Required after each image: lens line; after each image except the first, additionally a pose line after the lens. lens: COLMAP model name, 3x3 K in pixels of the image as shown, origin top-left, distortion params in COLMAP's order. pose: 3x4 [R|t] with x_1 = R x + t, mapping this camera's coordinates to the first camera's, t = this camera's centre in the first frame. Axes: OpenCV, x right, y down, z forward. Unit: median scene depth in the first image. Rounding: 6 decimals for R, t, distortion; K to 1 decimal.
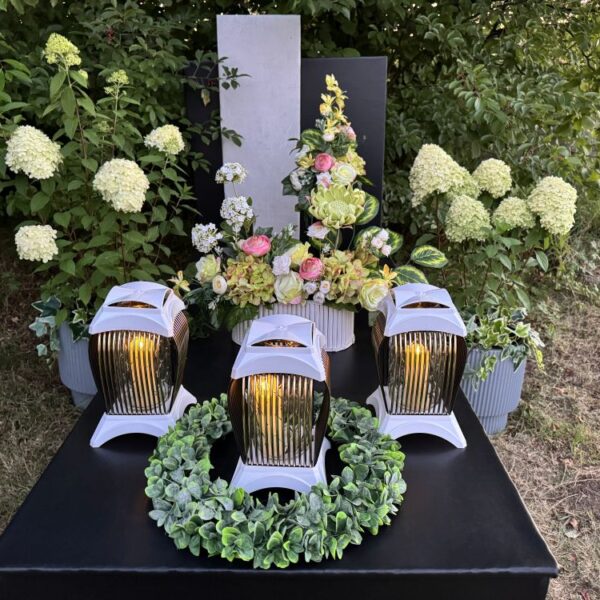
lens RADIAL K [[551.2, 0, 293.0], [0, 551.2, 301.8], [0, 0, 1]] dist [0.087500, -0.173372]
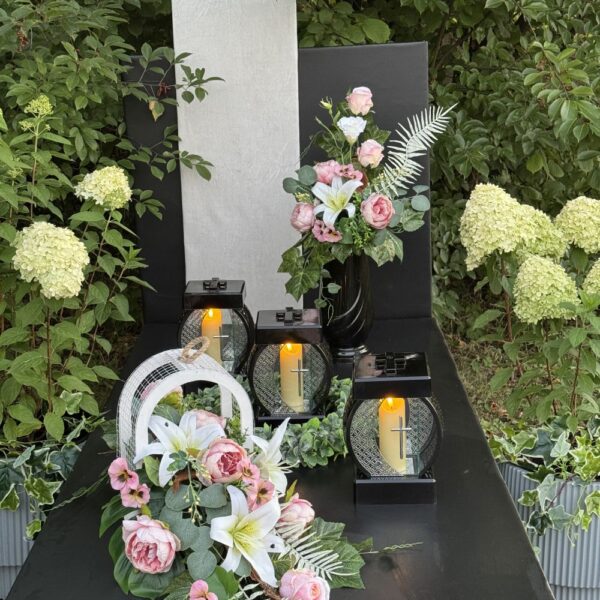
lens RADIAL K [[1076.5, 0, 289.8], [0, 1076.5, 298.7], [0, 0, 1]] dist [0.118364, -0.151570]
pose [[0.999579, -0.027456, -0.009348, 0.009893], [0.026335, 0.994216, -0.104119, -0.005907], [0.012153, 0.103829, 0.994521, -0.316732]]
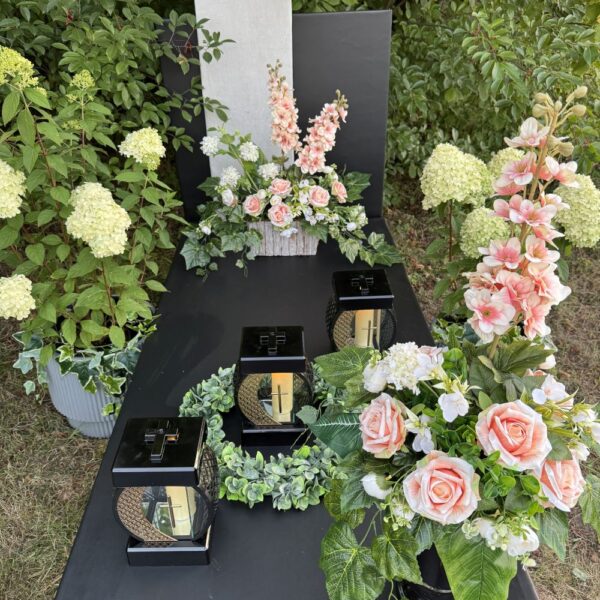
lens RADIAL K [[551.2, 0, 293.0], [0, 551.2, 301.8], [0, 0, 1]] dist [0.087500, -0.173372]
pose [[0.999305, -0.032333, 0.018574, -0.018537], [0.028180, 0.981059, 0.191647, -0.204483], [-0.024419, -0.190990, 0.981288, 0.088369]]
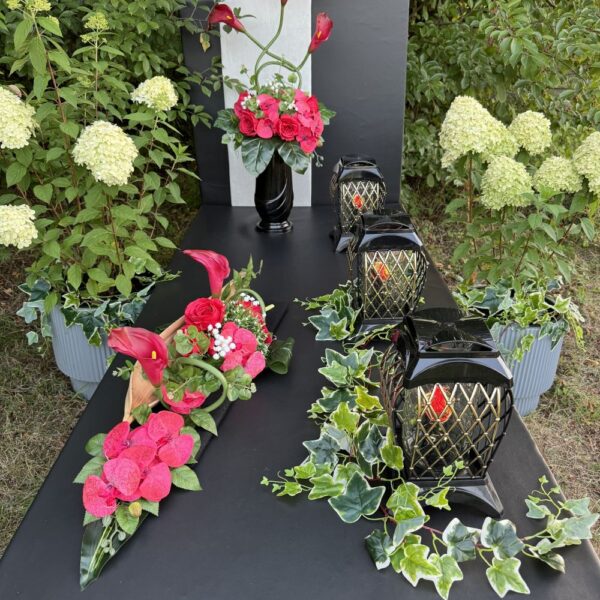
lens RADIAL K [[549.6, 0, 300.0], [0, 549.6, 300.0], [0, 0, 1]] dist [0.014585, -0.013745]
pose [[0.999887, -0.014912, -0.001731, -0.012529], [0.015010, 0.995133, 0.097386, -0.050857], [0.000270, -0.097401, 0.995245, 0.106869]]
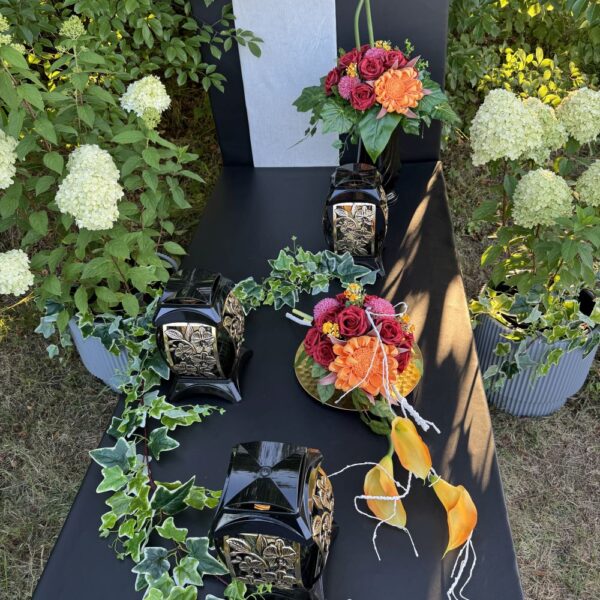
lens RADIAL K [[548.4, 0, 300.0], [0, 548.4, 300.0], [0, 0, 1]] dist [-0.013032, -0.005421]
pose [[0.992638, -0.002525, -0.121090, 0.069186], [0.042938, 0.942182, 0.332339, -0.260116], [0.113250, -0.335091, 0.935355, 0.198002]]
